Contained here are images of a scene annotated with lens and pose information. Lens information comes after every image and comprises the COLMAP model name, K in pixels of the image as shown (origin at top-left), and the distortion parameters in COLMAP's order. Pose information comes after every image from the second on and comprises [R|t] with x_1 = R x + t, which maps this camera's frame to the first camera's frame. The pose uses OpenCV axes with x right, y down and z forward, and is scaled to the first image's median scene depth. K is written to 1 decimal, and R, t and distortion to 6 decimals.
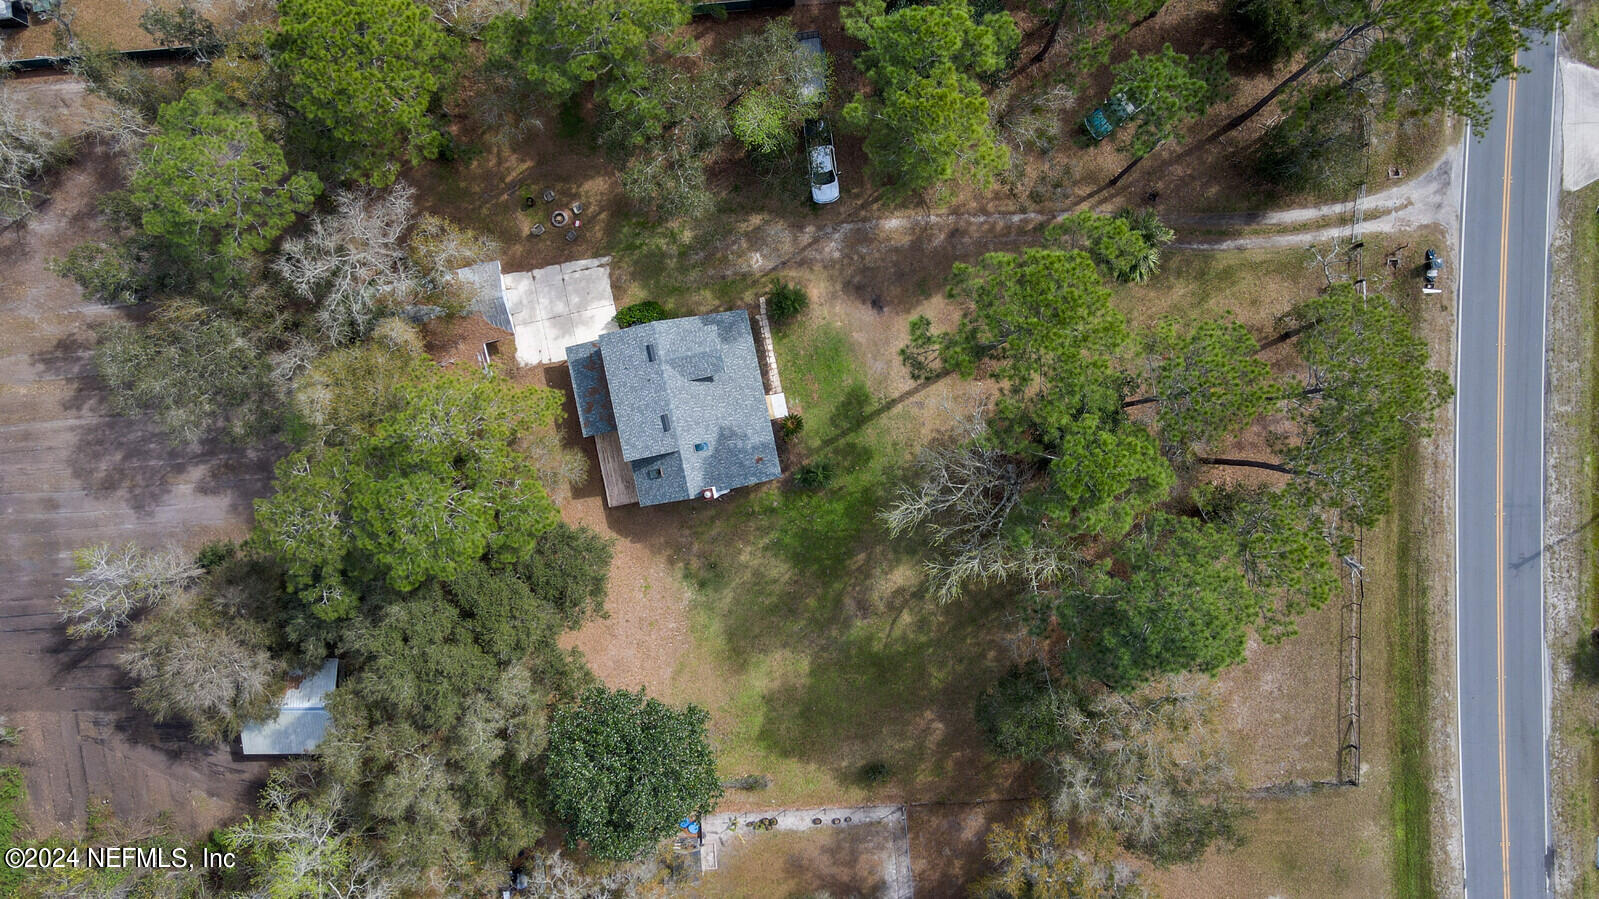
lens RADIAL K [[1122.7, 0, 807.5], [0, 1122.7, 449.6], [0, 0, 1]] dist [-0.011818, 0.013991]
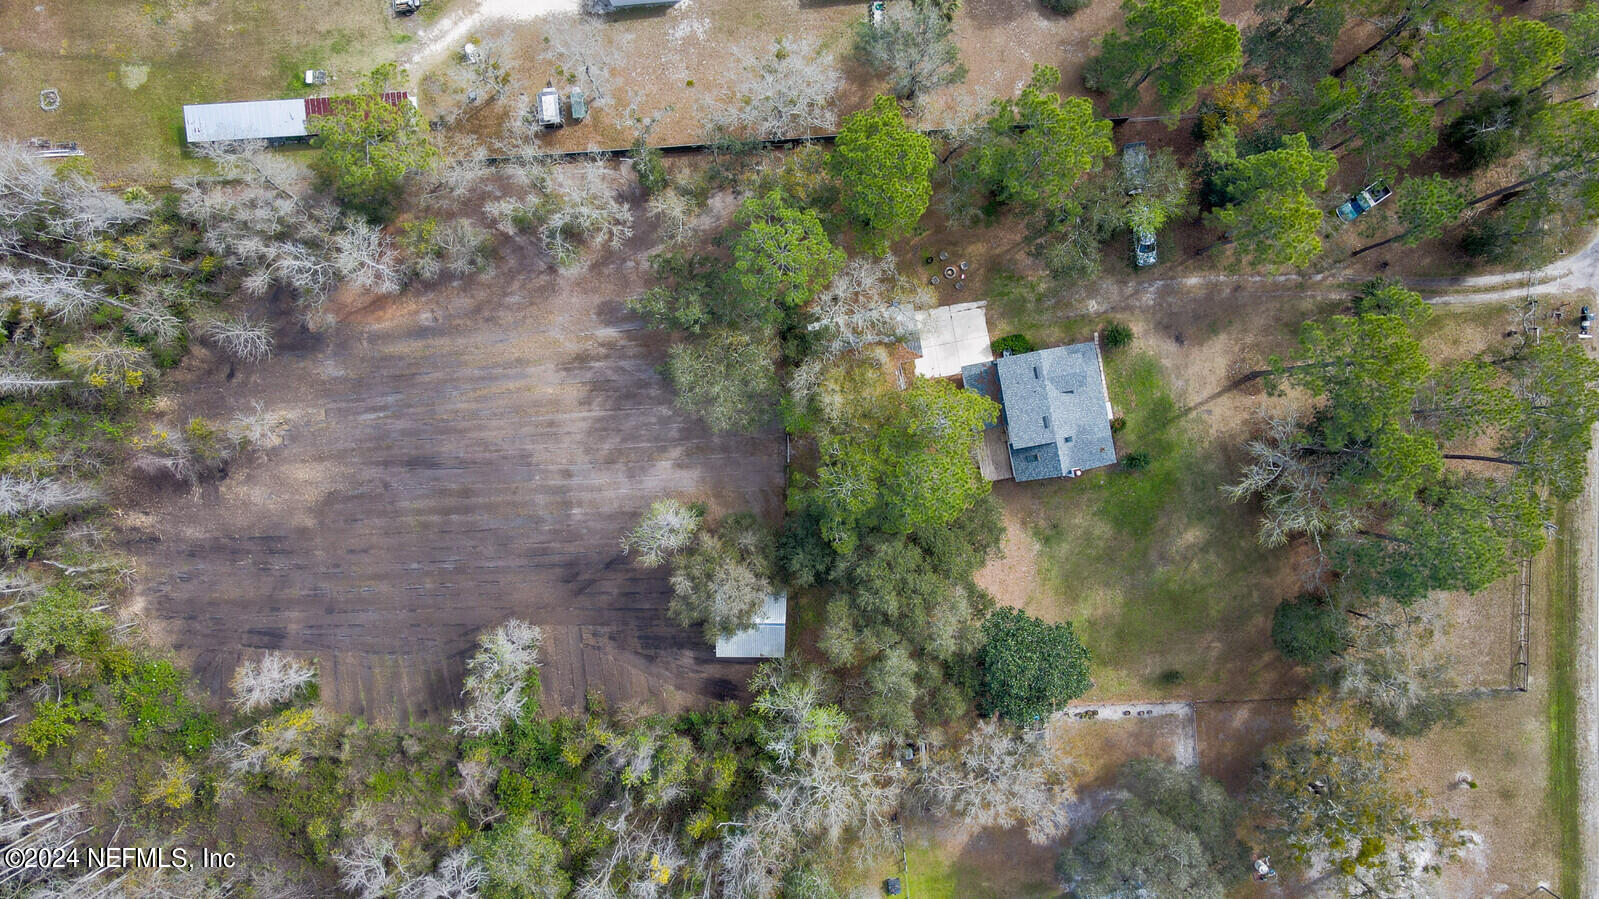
lens RADIAL K [[1122.7, 0, 785.7], [0, 1122.7, 448.4], [0, 0, 1]] dist [-0.011818, 0.013991]
pose [[0.999849, 0.016761, -0.004578, -0.414027], [-0.016762, 0.999859, -0.000357, 0.014318], [0.004571, 0.000433, 0.999989, -0.383001]]
